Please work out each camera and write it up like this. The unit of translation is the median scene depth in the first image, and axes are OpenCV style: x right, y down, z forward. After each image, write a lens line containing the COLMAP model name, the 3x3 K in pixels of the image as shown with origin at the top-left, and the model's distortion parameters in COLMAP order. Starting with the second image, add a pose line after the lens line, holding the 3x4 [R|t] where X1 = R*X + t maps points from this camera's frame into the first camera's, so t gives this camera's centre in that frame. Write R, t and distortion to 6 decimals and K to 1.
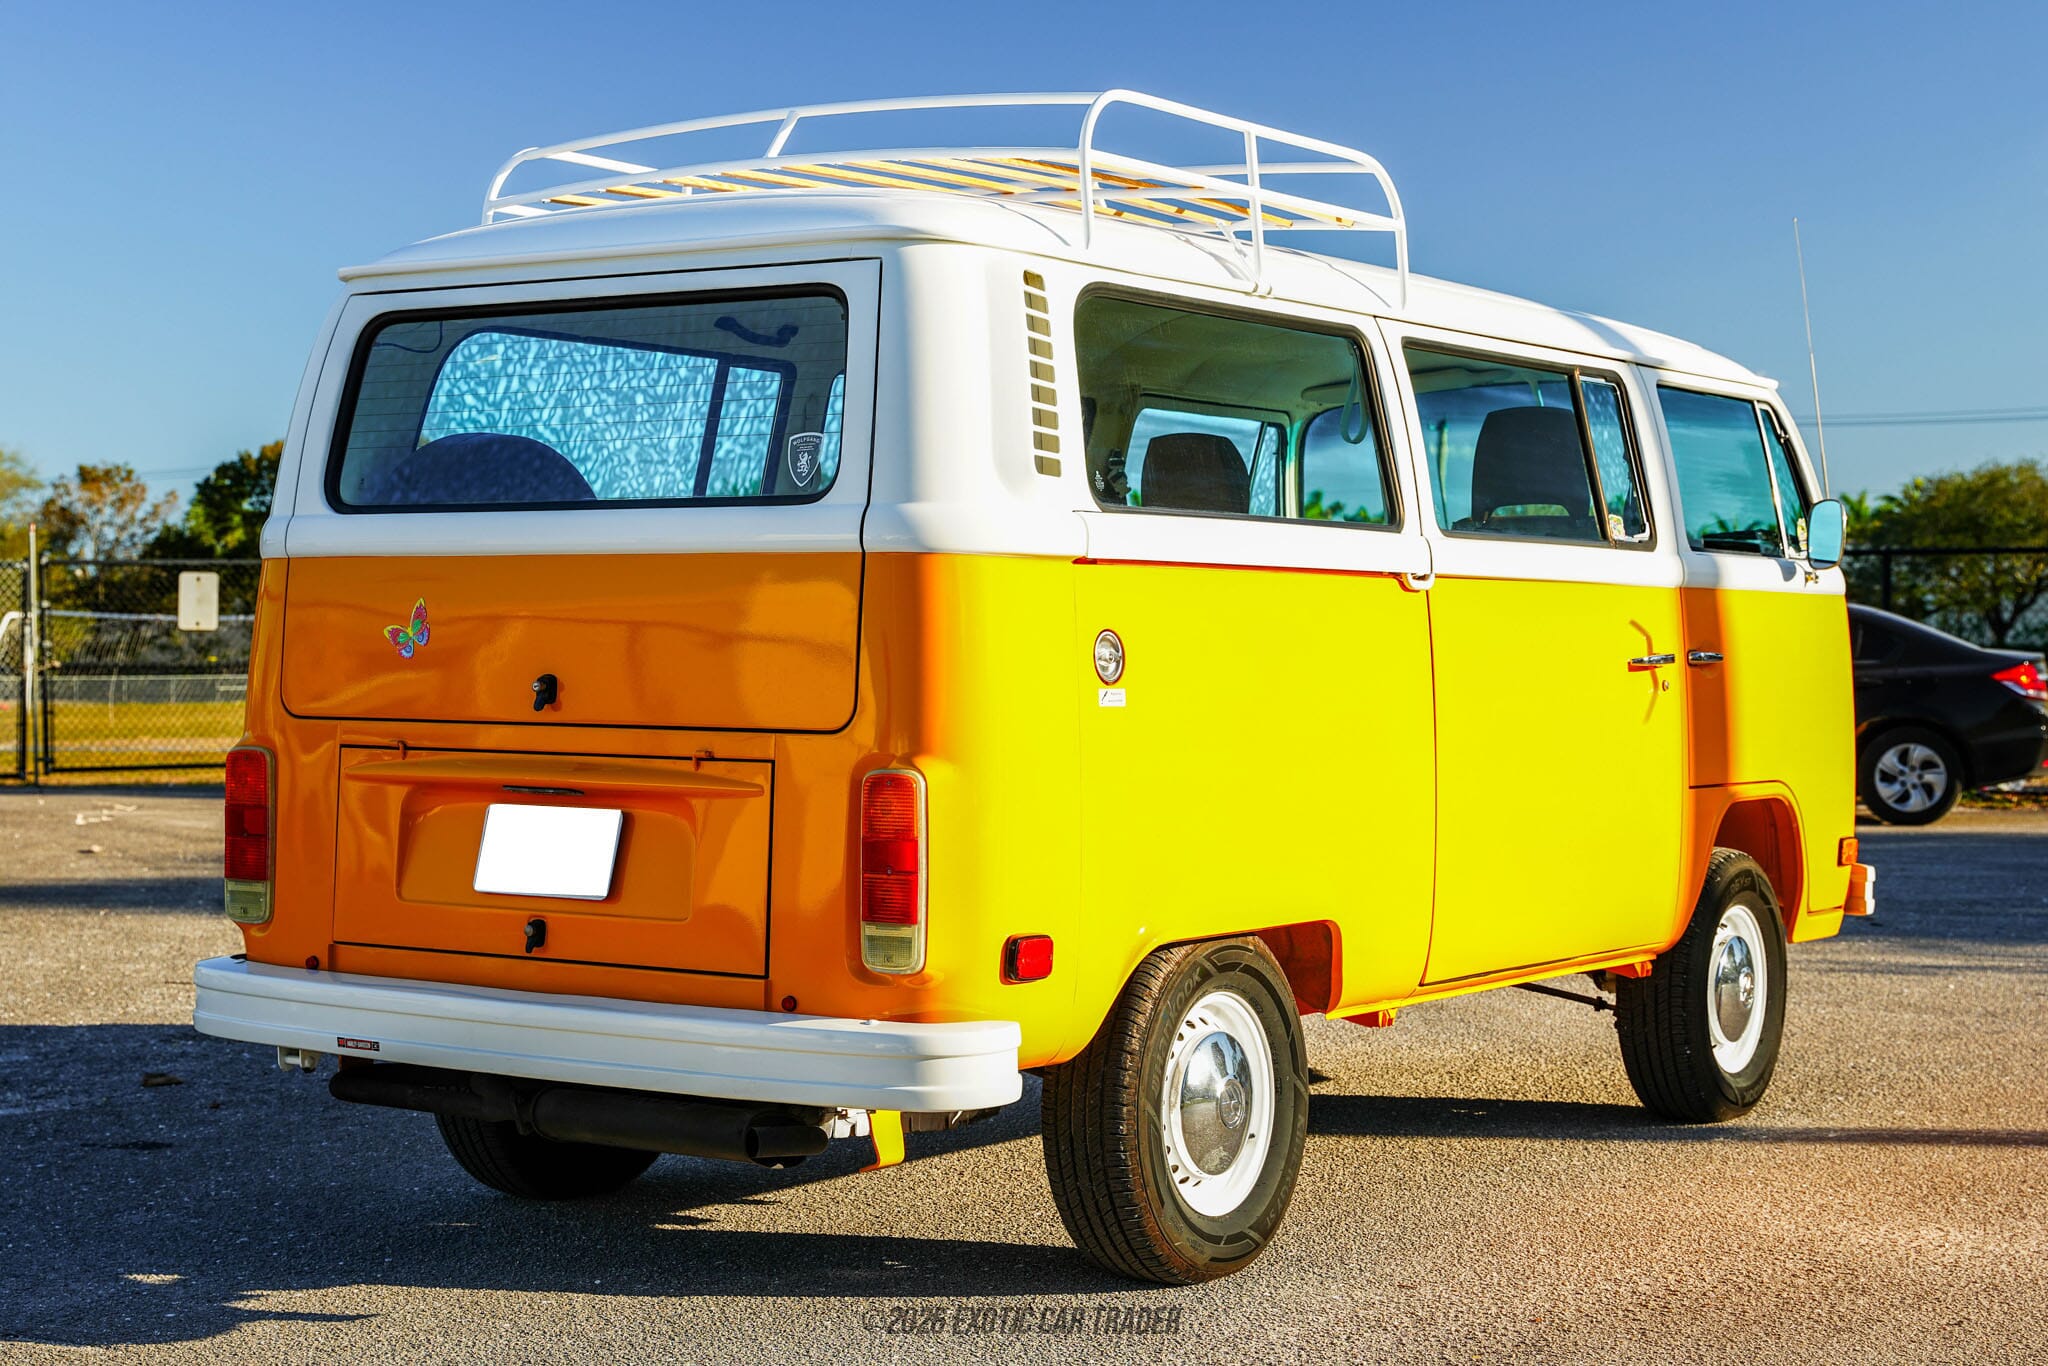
lens RADIAL K [[3297.7, 0, 1024.0], [0, 3297.7, 683.0], [0, 0, 1]] dist [0.110264, -0.028001]
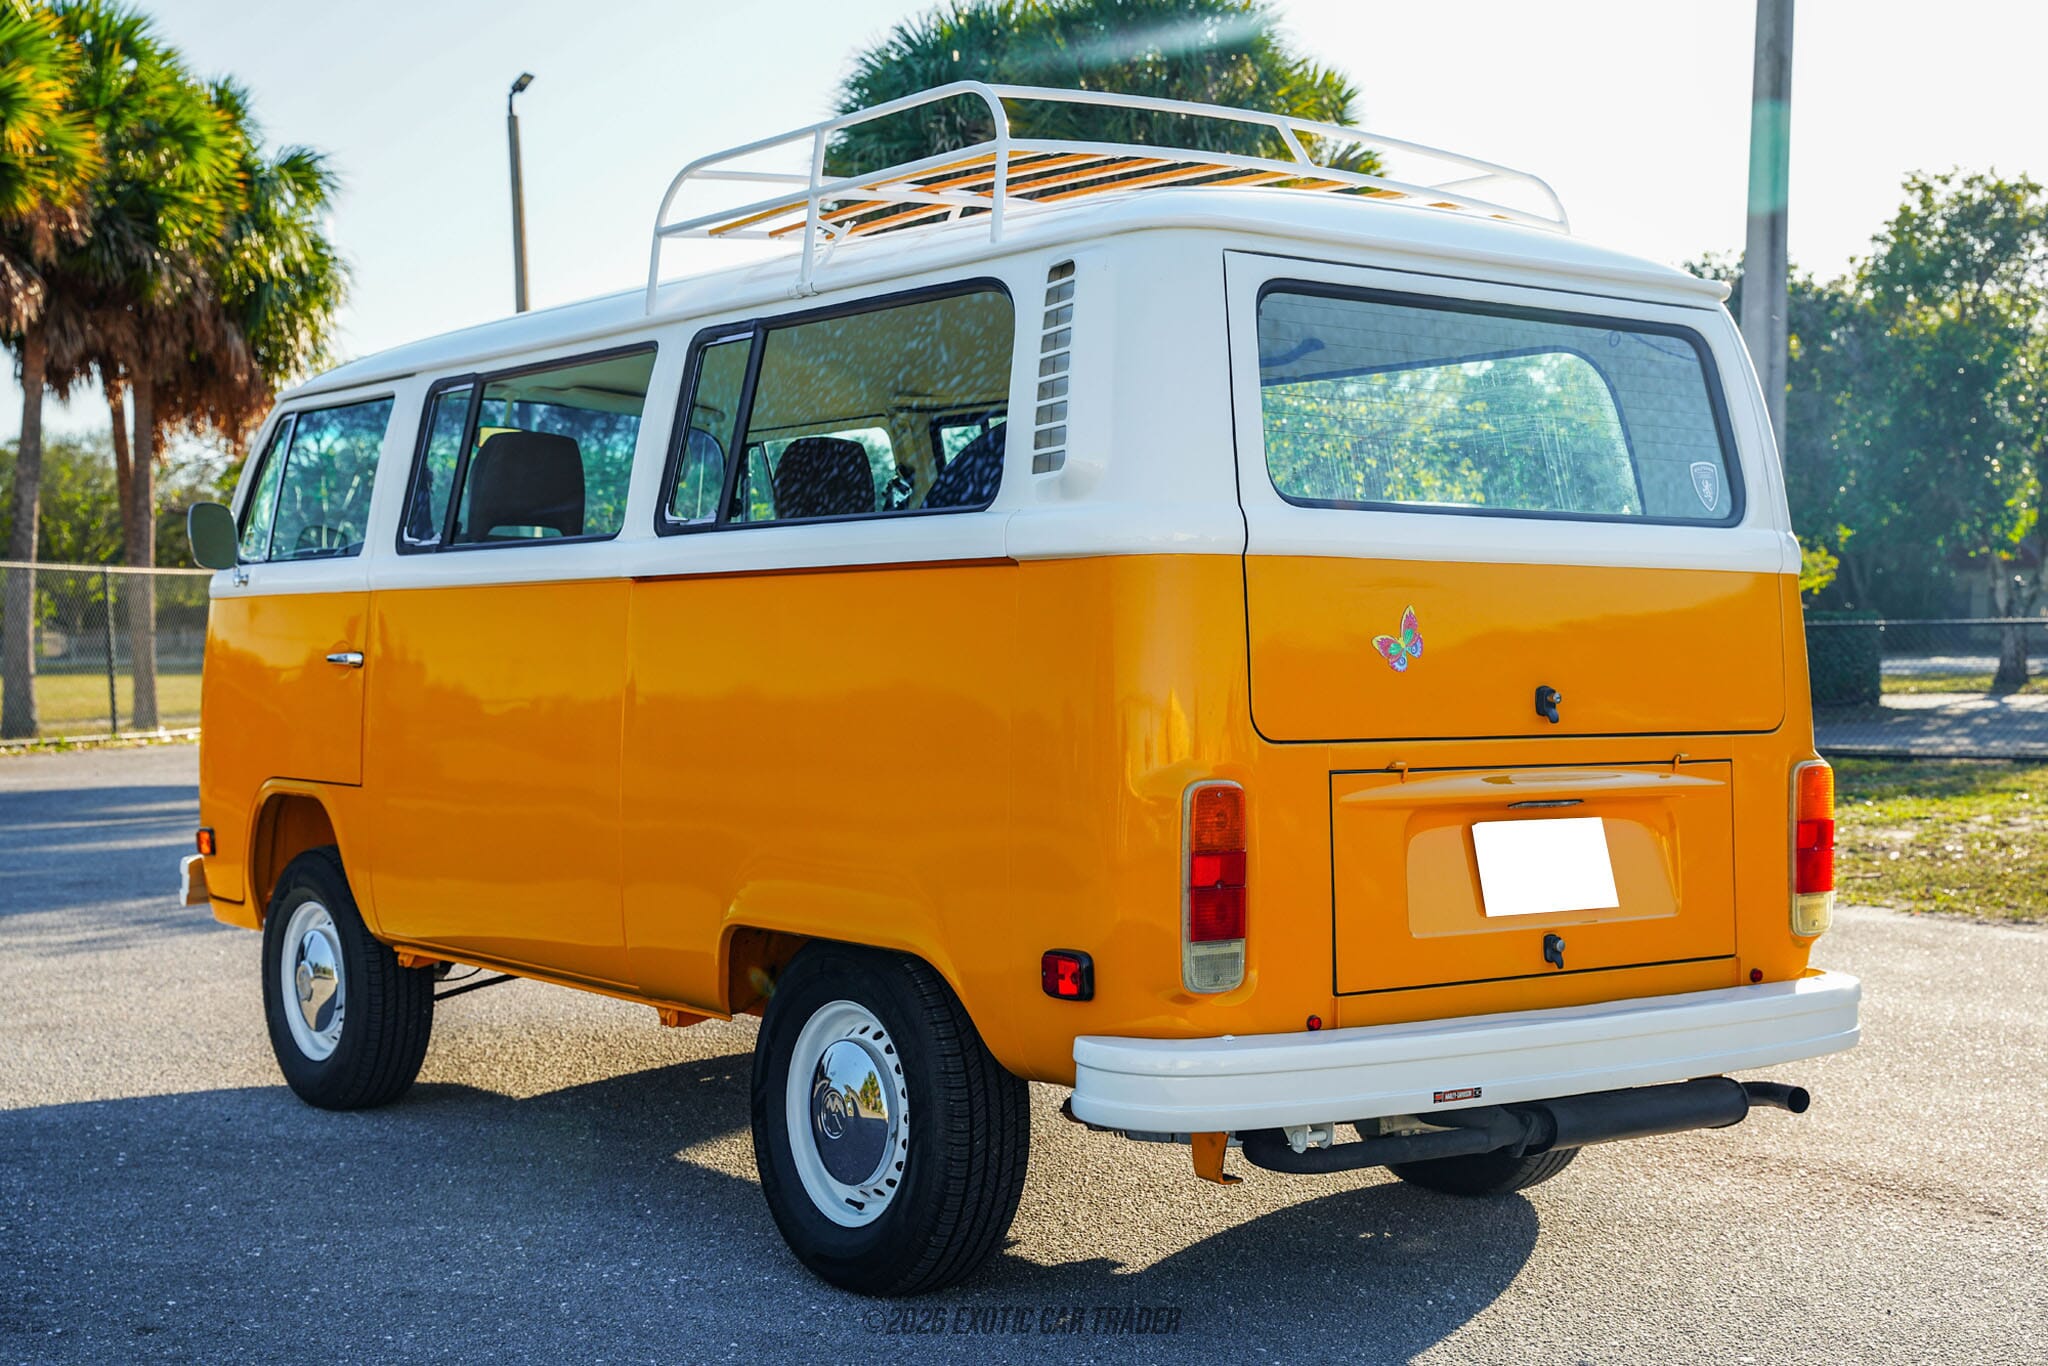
lens RADIAL K [[2676.9, 0, 1024.0], [0, 2676.9, 763.4], [0, 0, 1]] dist [-0.004534, 0.441188]
pose [[0.319259, -0.045222, 0.946588, -0.912145], [0.011904, 0.998973, 0.043709, -0.015581], [-0.947593, -0.002686, 0.319469, 0.857903]]
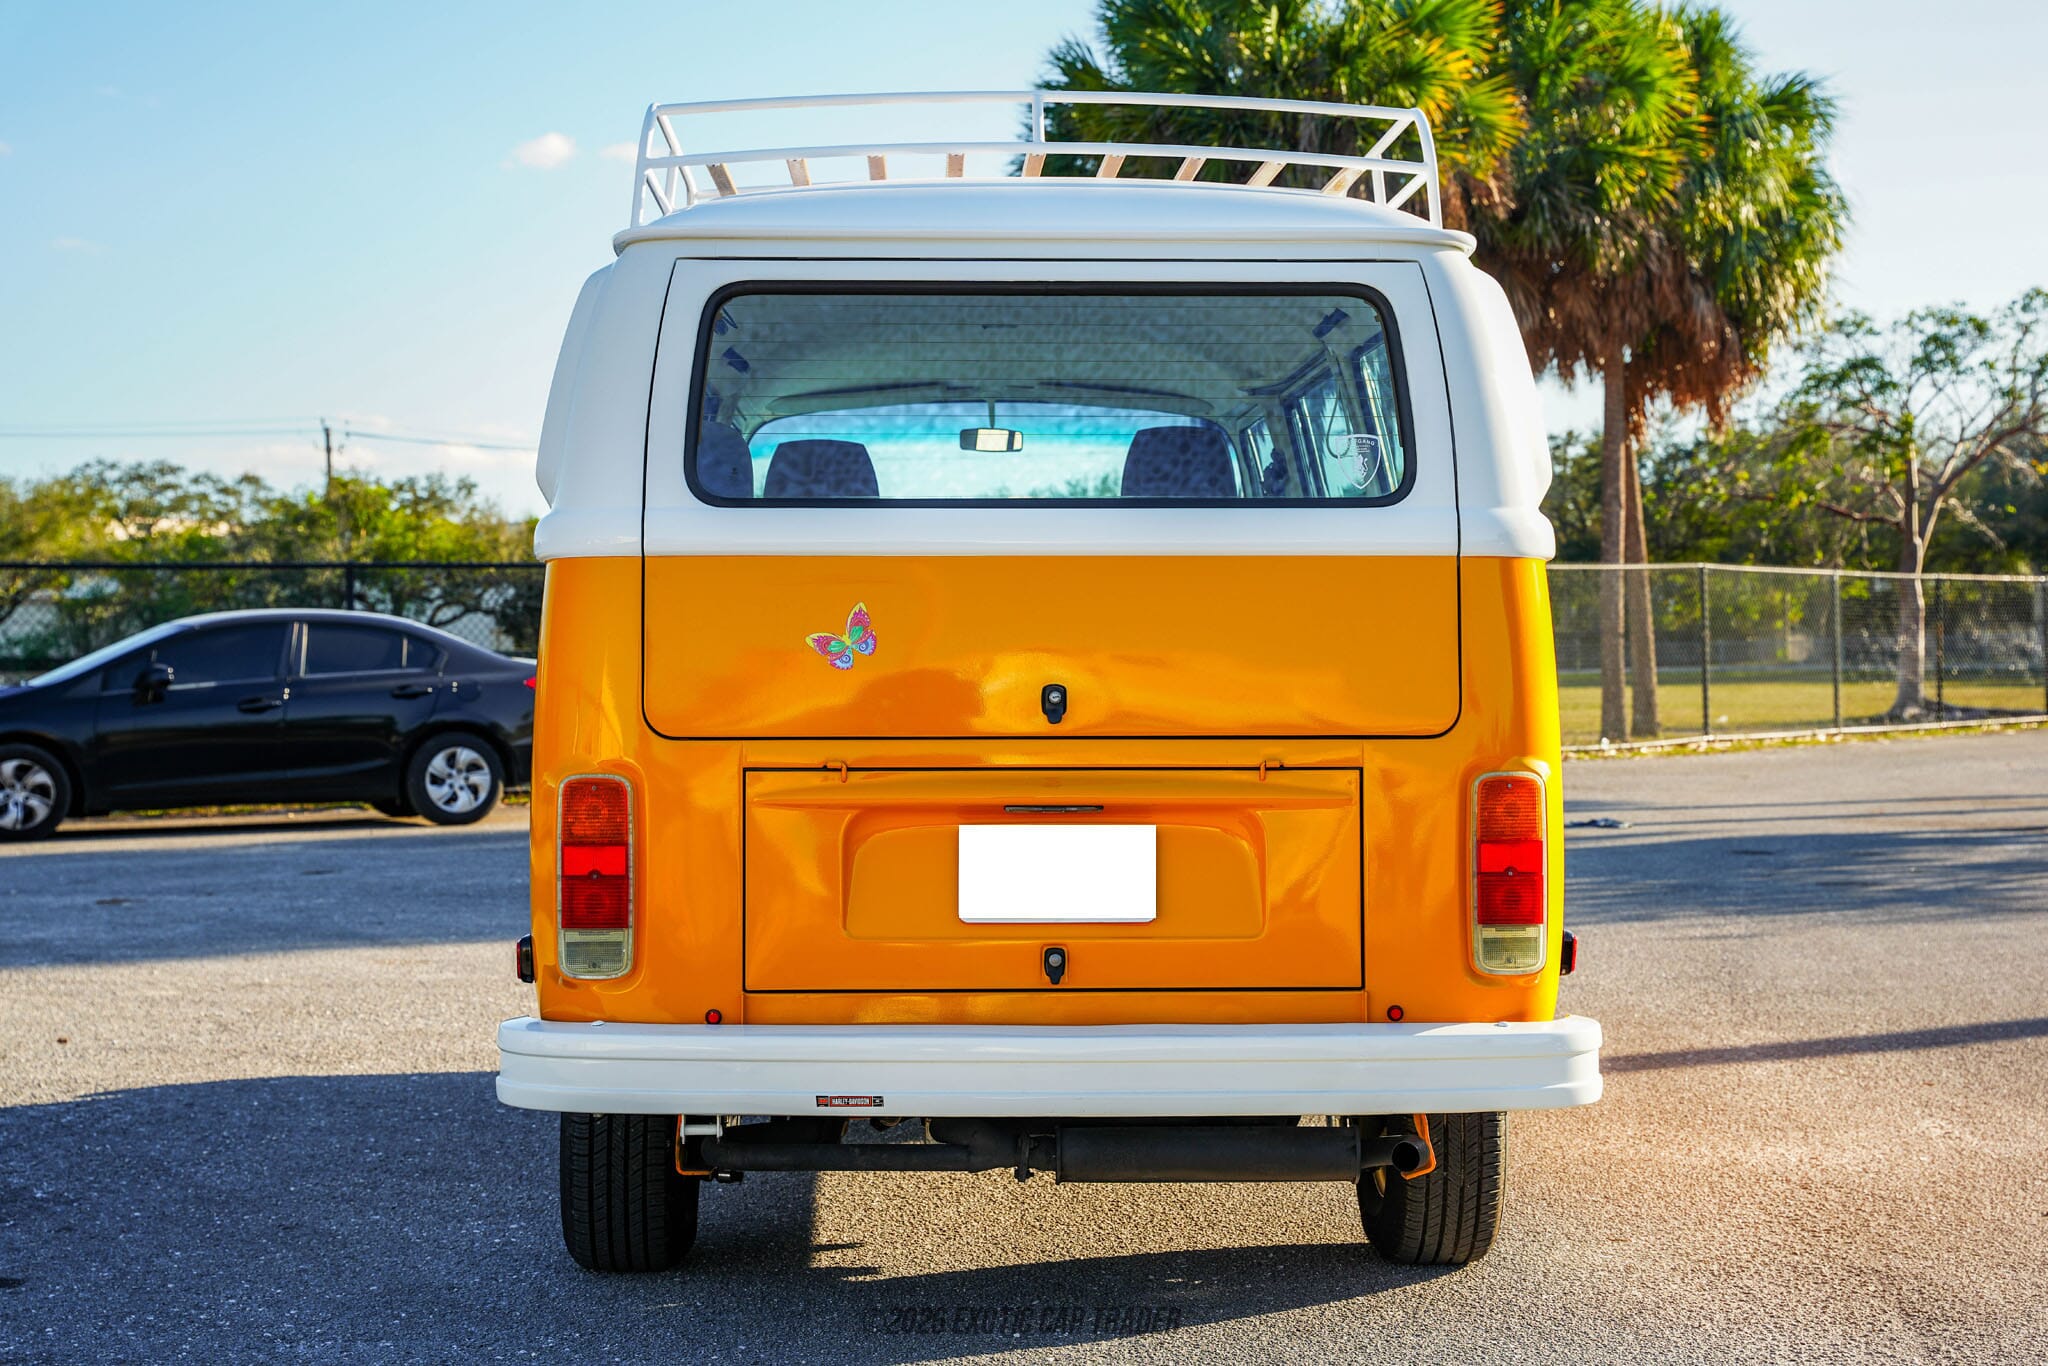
lens RADIAL K [[3172.8, 0, 1024.0], [0, 3172.8, 683.0], [0, 0, 1]] dist [0.197548, 0.010925]
pose [[0.800692, -0.013913, 0.598915, -0.662280], [0.015868, 0.999872, 0.002012, -0.004713], [-0.598866, 0.007893, 0.800810, 0.275035]]
